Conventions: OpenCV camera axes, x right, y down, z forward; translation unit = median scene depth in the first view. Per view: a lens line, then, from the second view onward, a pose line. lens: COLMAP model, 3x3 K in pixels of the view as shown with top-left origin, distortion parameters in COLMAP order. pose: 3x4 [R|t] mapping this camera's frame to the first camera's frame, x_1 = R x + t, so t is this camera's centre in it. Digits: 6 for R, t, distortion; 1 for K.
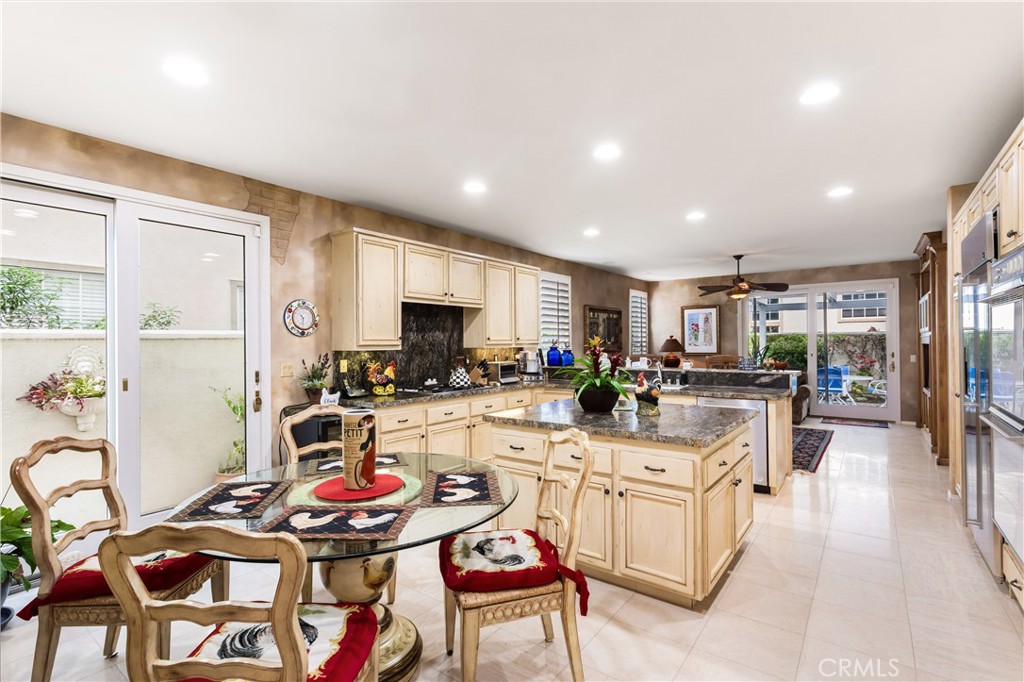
lens RADIAL K [[488.8, 0, 509.8], [0, 488.8, 338.0], [0, 0, 1]] dist [-0.002412, 0.001632]
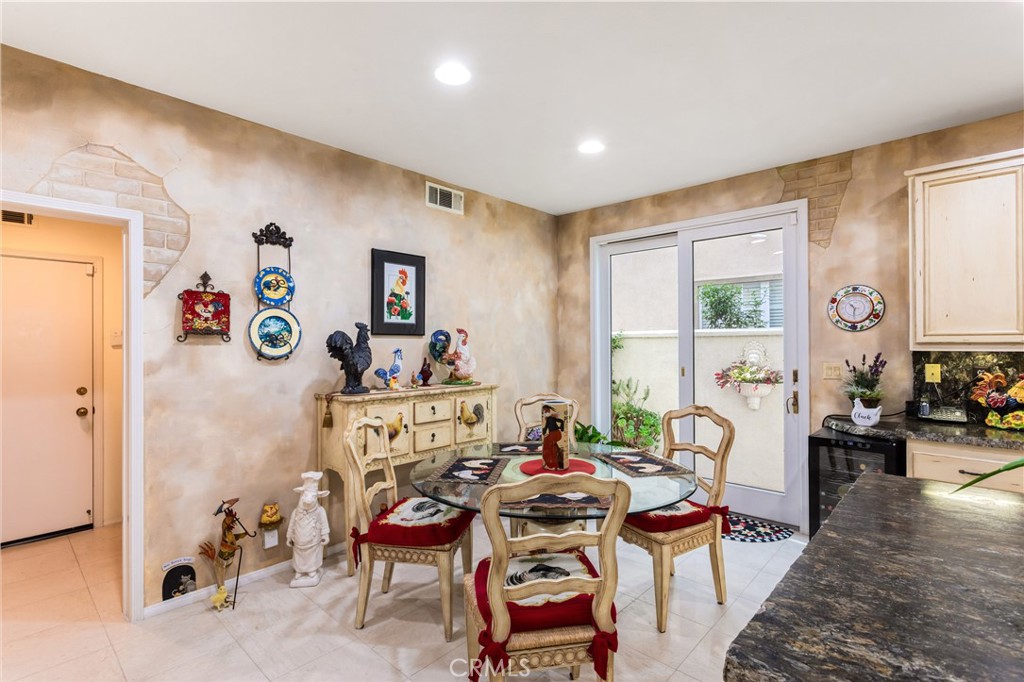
lens RADIAL K [[488.8, 0, 514.9], [0, 488.8, 338.5], [0, 0, 1]] dist [-0.002412, 0.001632]
pose [[-0.115042, 0.002221, -0.993358, 0.424092], [0.015269, 0.999883, 0.000467, -0.000136], [0.993243, -0.015114, -0.115063, 0.527108]]
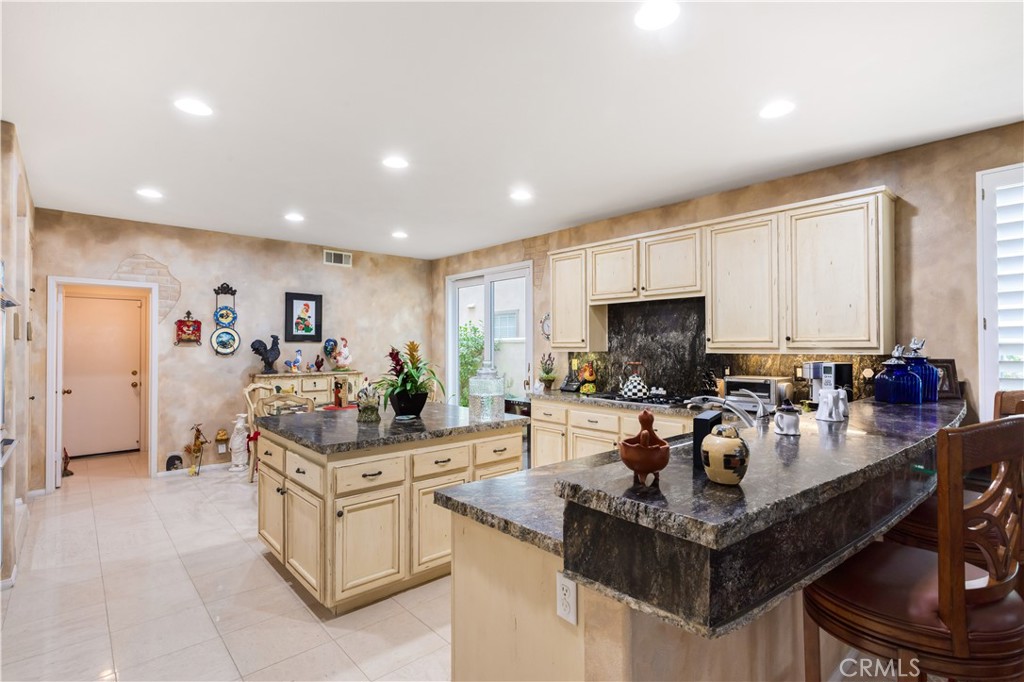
lens RADIAL K [[513.7, 0, 508.1], [0, 513.7, 337.2], [0, 0, 1]] dist [0.003487, 0.000587]
pose [[-0.230314, -0.006349, -0.973096, 0.966024], [0.013461, 0.999862, -0.009709, 0.001128], [0.973023, -0.015335, -0.230197, 1.190980]]
